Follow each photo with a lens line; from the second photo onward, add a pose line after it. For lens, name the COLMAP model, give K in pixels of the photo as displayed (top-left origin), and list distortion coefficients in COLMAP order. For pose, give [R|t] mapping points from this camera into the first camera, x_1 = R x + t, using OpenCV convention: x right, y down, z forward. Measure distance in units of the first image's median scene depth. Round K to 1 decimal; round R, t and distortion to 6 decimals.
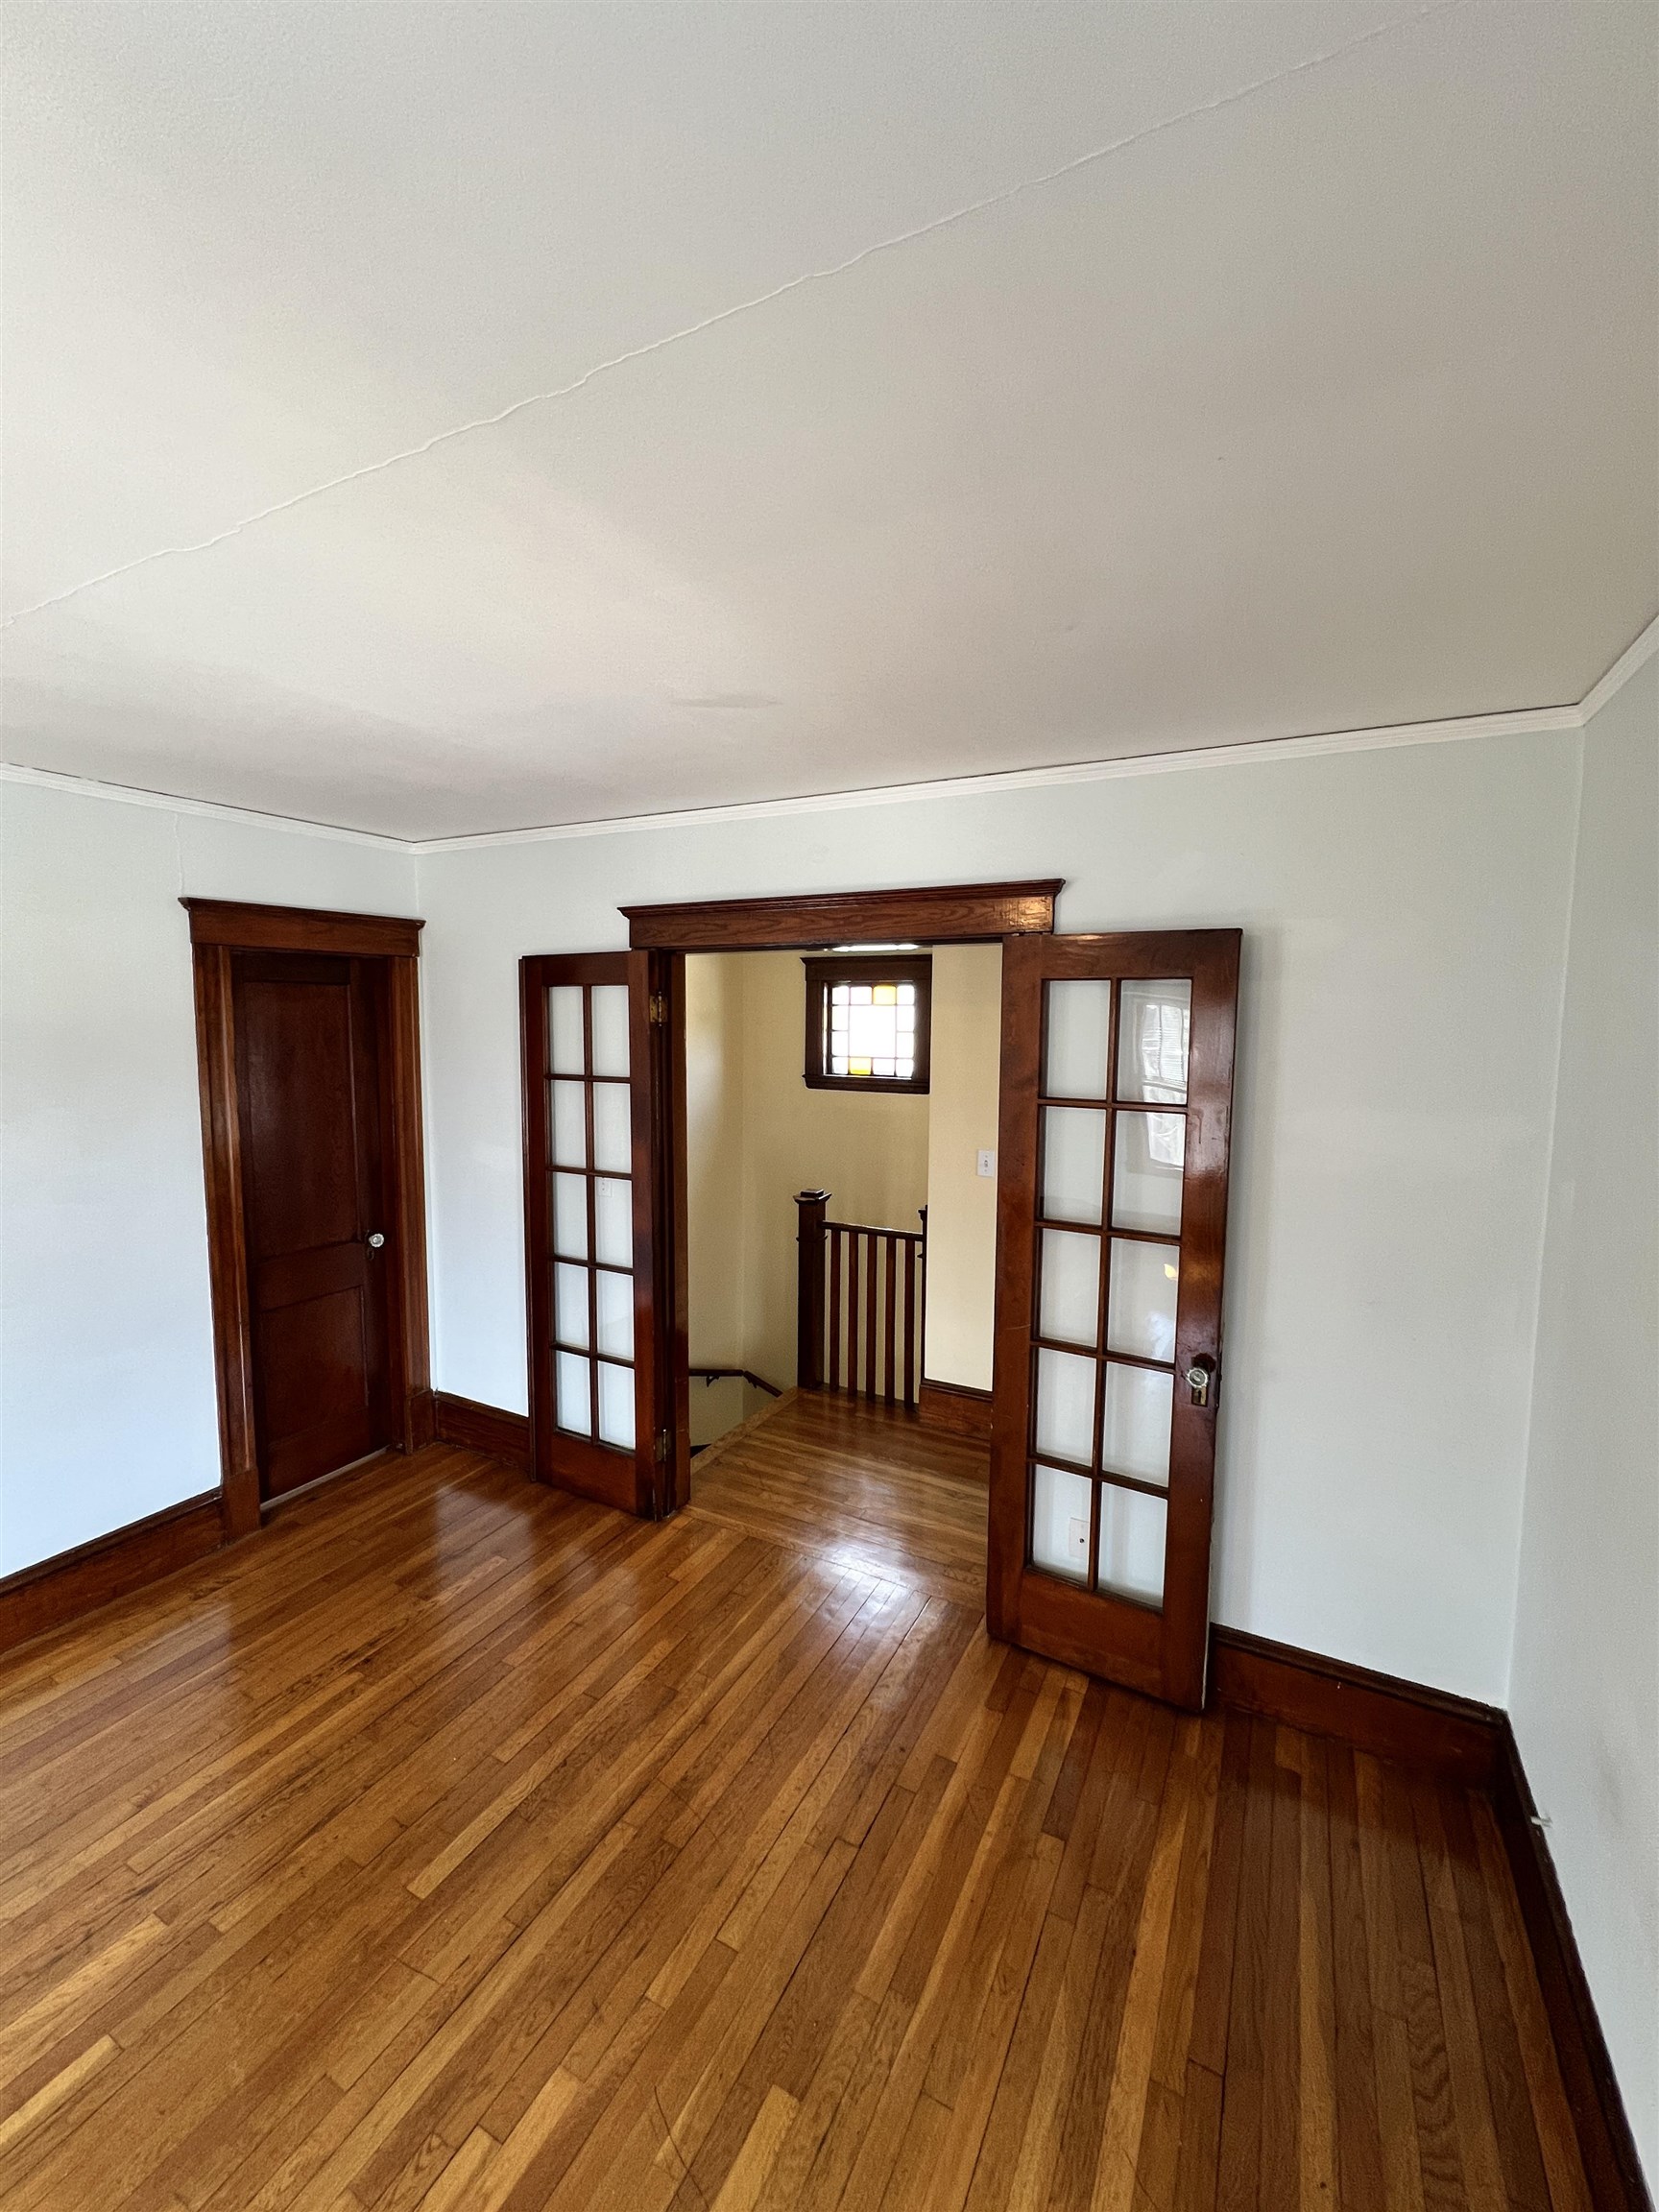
lens RADIAL K [[884.9, 0, 821.8], [0, 884.9, 1103.8], [0, 0, 1]] dist [-0.003130, 0.000839]
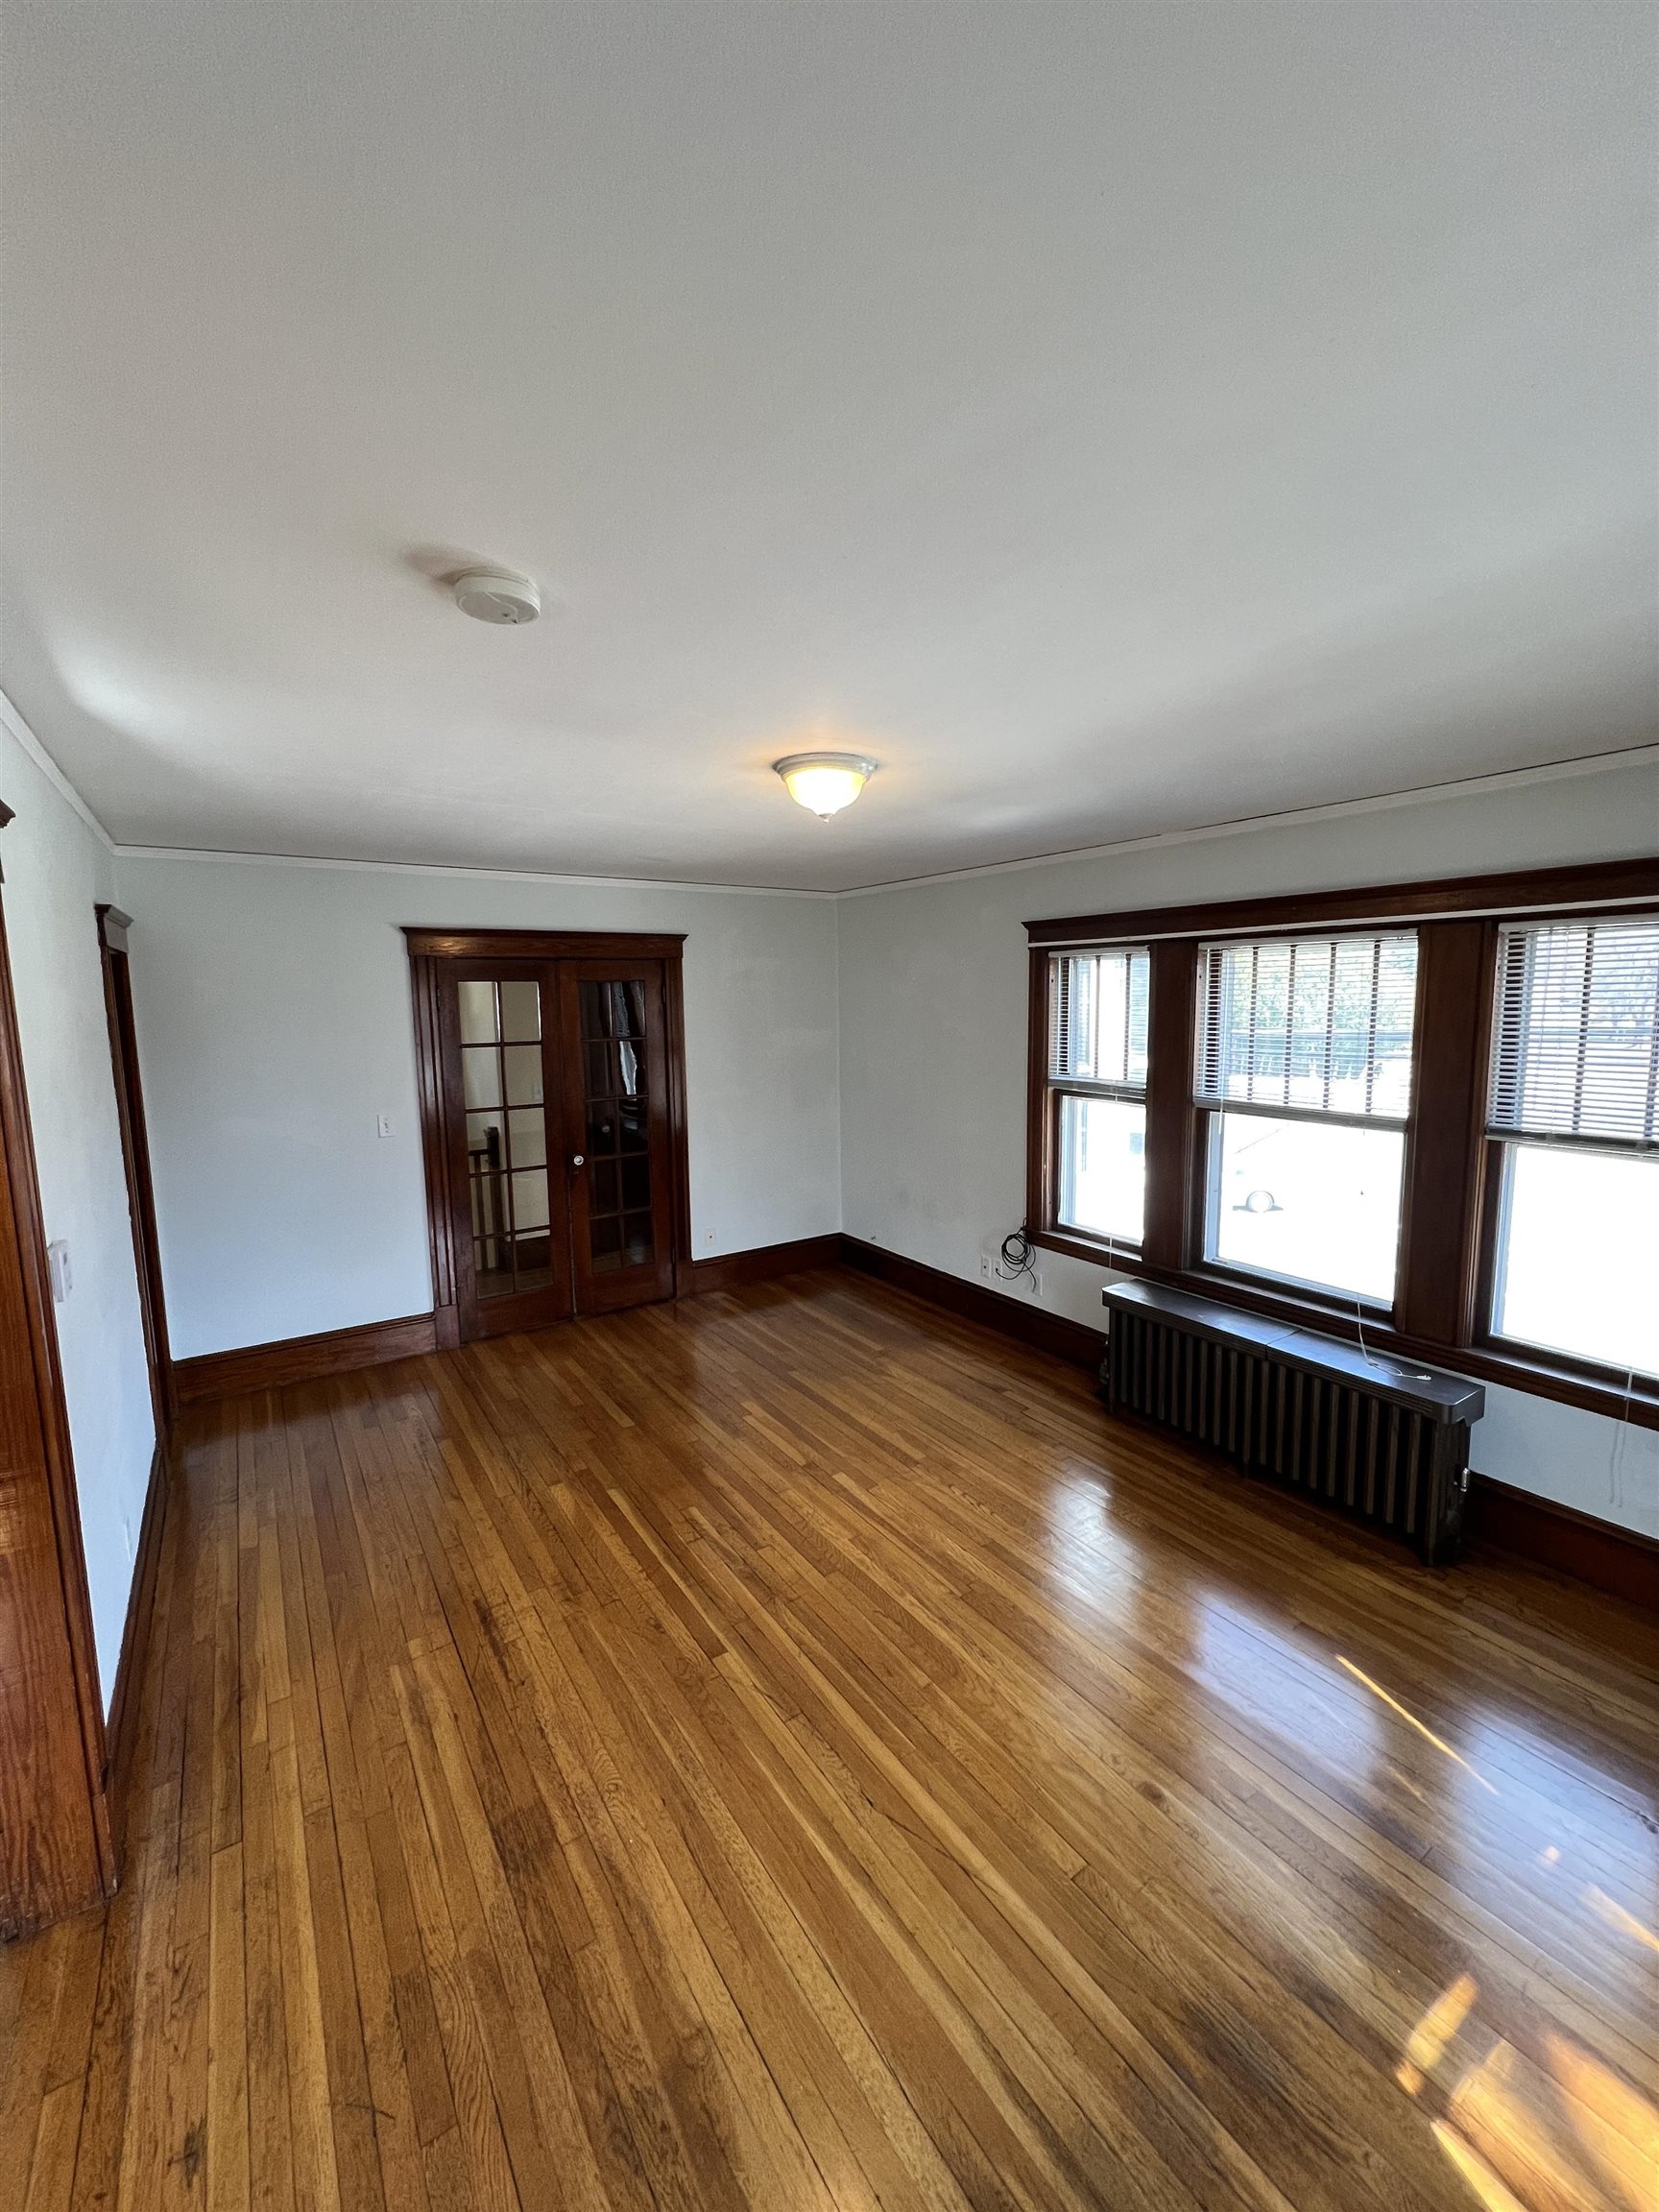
lens RADIAL K [[887.4, 0, 833.6], [0, 887.4, 1088.8], [0, 0, 1]] dist [-0.000645, 0.000890]
pose [[0.469689, -0.110987, 0.875828, -0.993043], [0.103846, 0.992125, 0.070034, 0.006398], [-0.876703, 0.058057, 0.477516, -0.231171]]
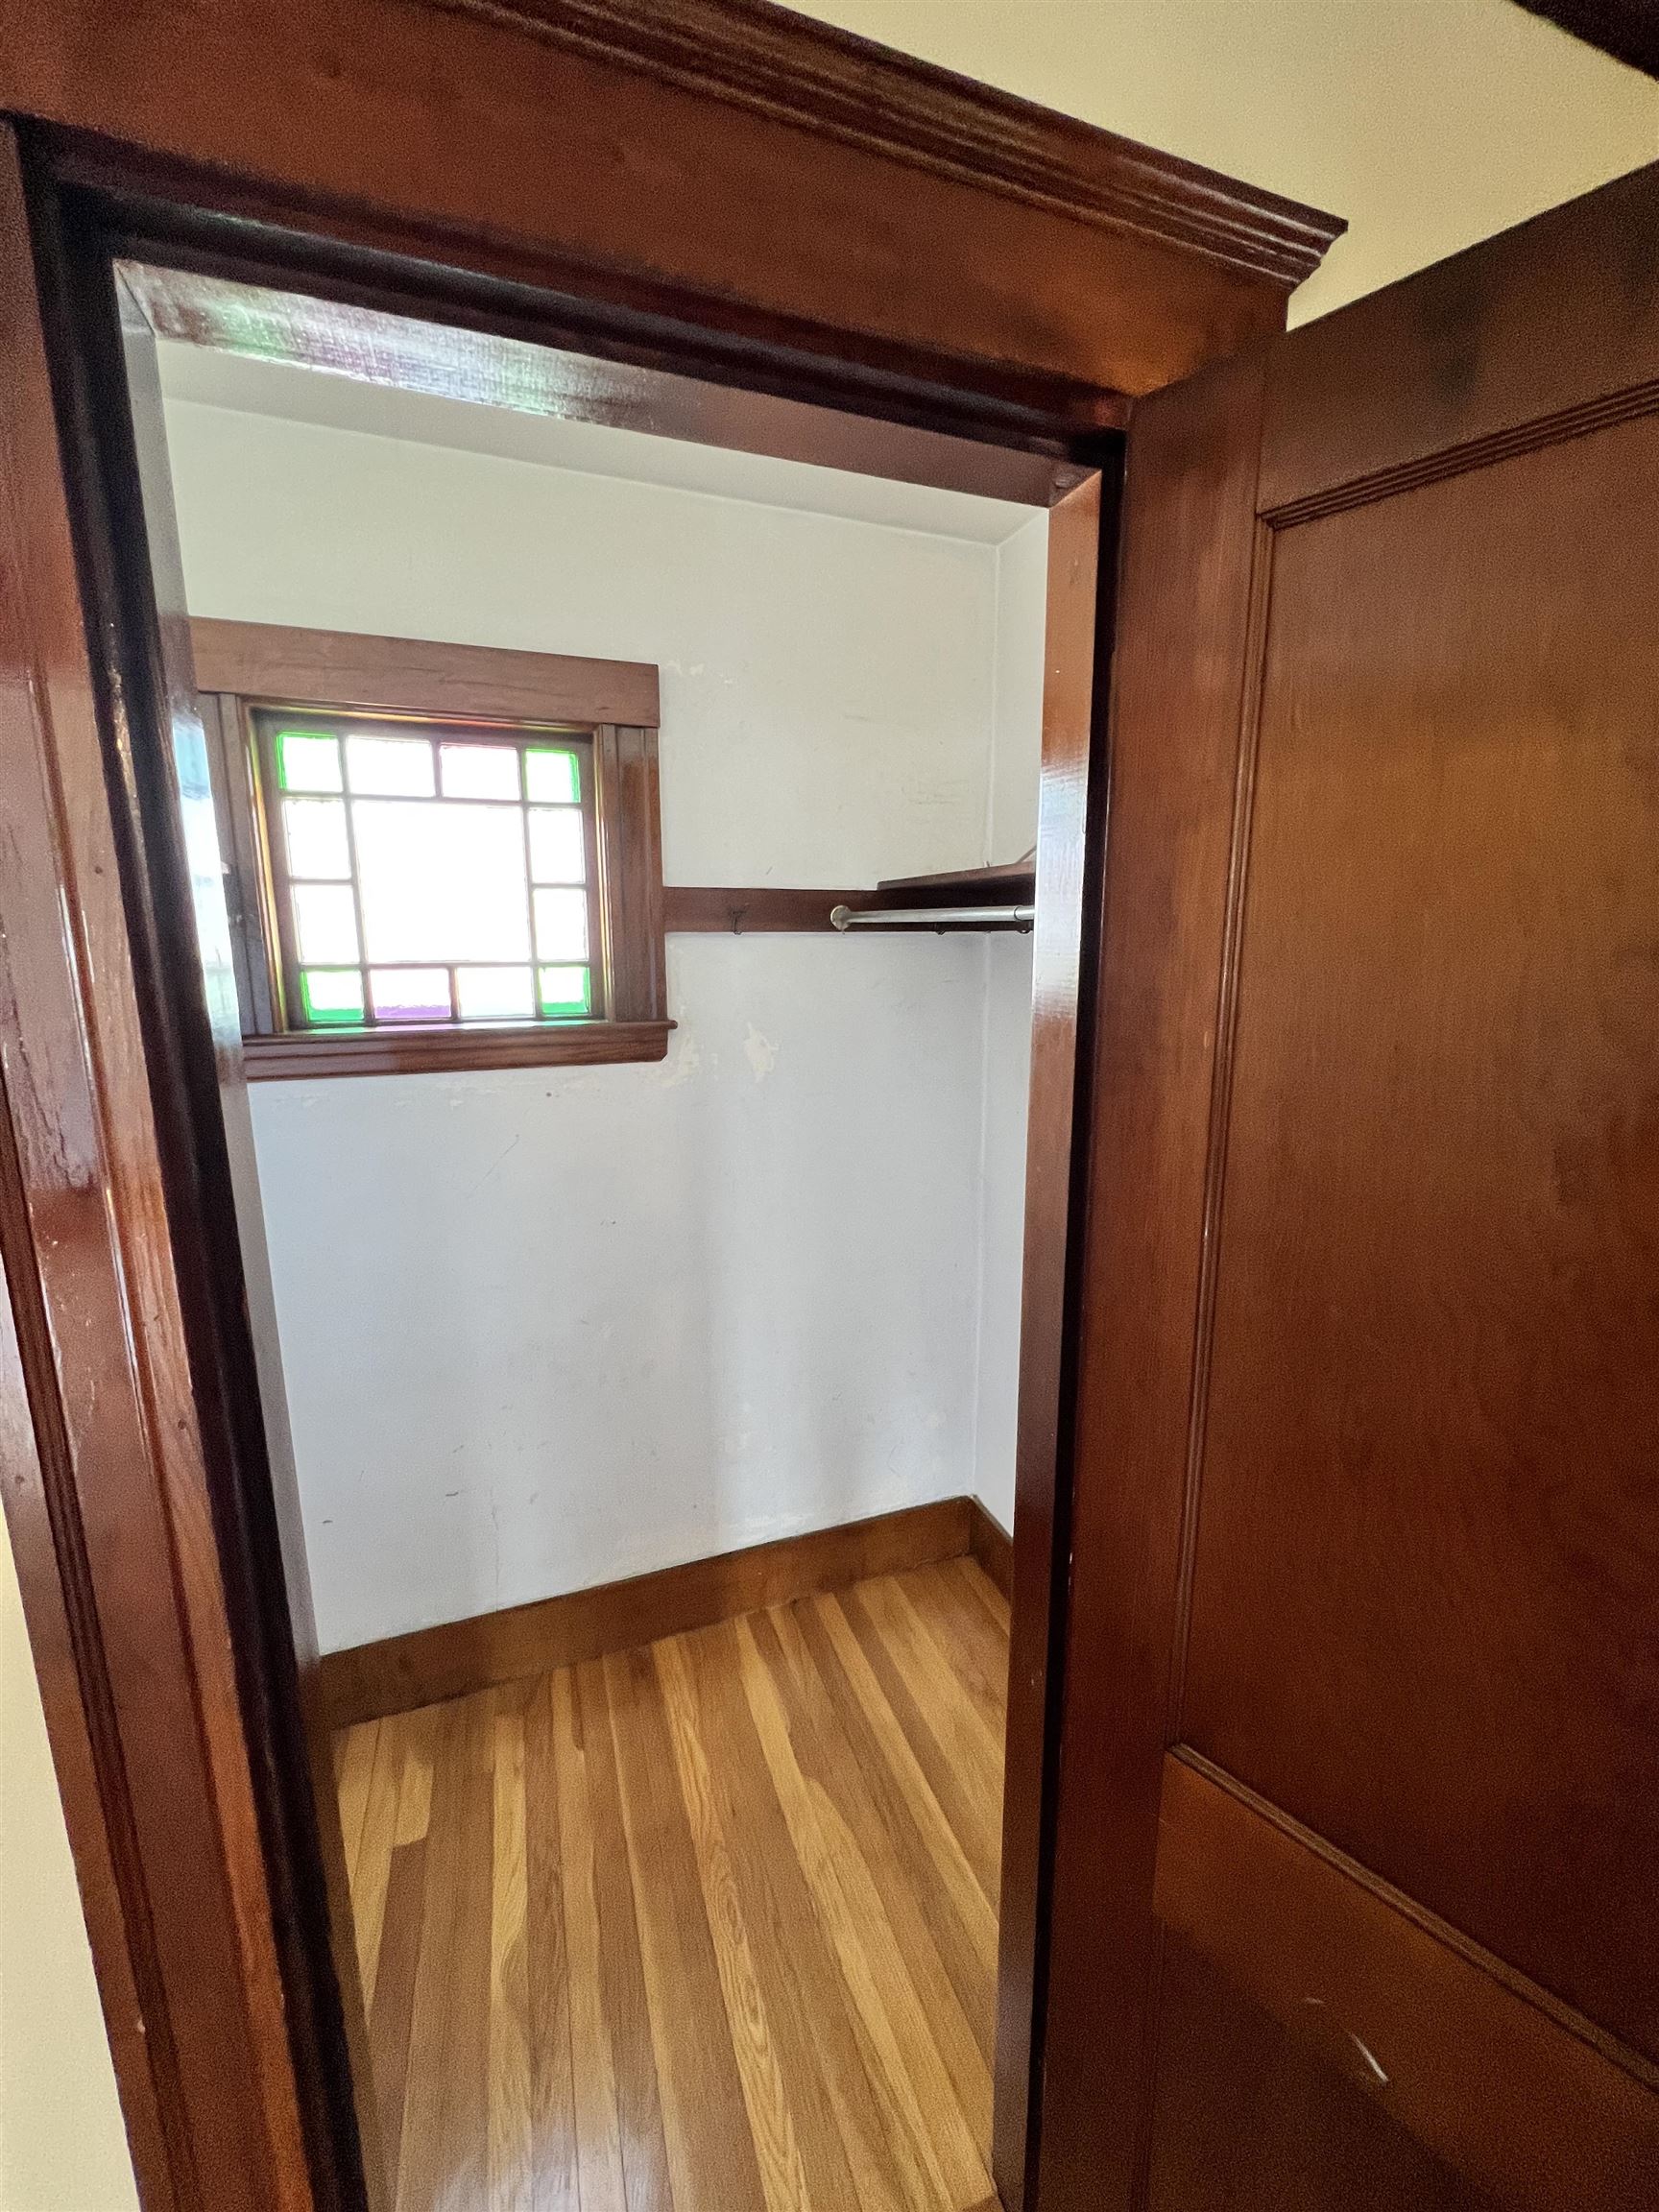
lens RADIAL K [[884.9, 0, 832.3], [0, 884.9, 1095.5], [0, 0, 1]] dist [-0.003130, 0.000839]
pose [[0.657886, -0.142505, 0.739512, -0.148223], [0.077643, 0.989536, 0.121612, -0.049585], [-0.749105, -0.022589, 0.662066, 0.985371]]
